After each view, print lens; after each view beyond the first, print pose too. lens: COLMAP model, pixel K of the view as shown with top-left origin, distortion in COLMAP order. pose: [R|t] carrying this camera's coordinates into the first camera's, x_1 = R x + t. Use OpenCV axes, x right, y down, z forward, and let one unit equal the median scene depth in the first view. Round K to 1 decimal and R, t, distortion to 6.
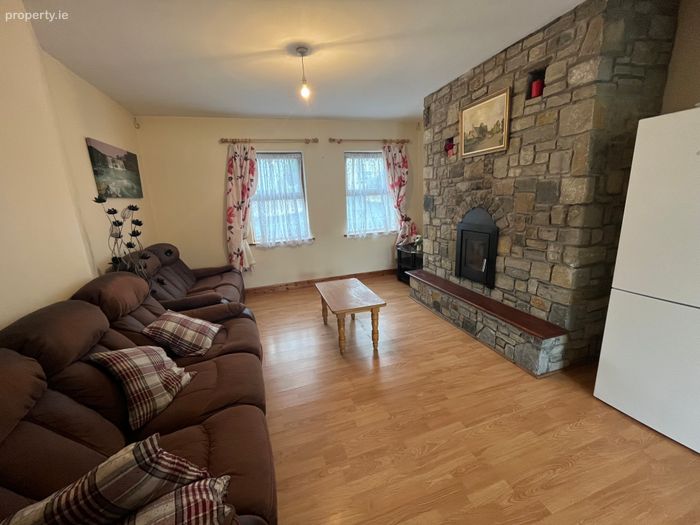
lens RADIAL K [[284.0, 0, 347.3], [0, 284.0, 262.5], [0, 0, 1]] dist [-0.000653, -0.000583]
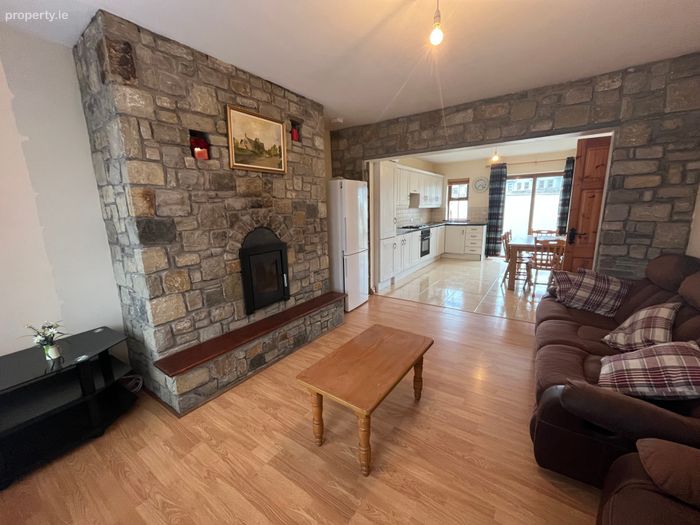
lens RADIAL K [[284.0, 0, 347.3], [0, 284.0, 262.5], [0, 0, 1]] dist [-0.000653, -0.000583]
pose [[-0.601960, -0.087528, 0.793715, -0.467570], [0.235246, 0.930424, 0.281017, -0.286688], [-0.763088, 0.355879, -0.539488, 1.358075]]
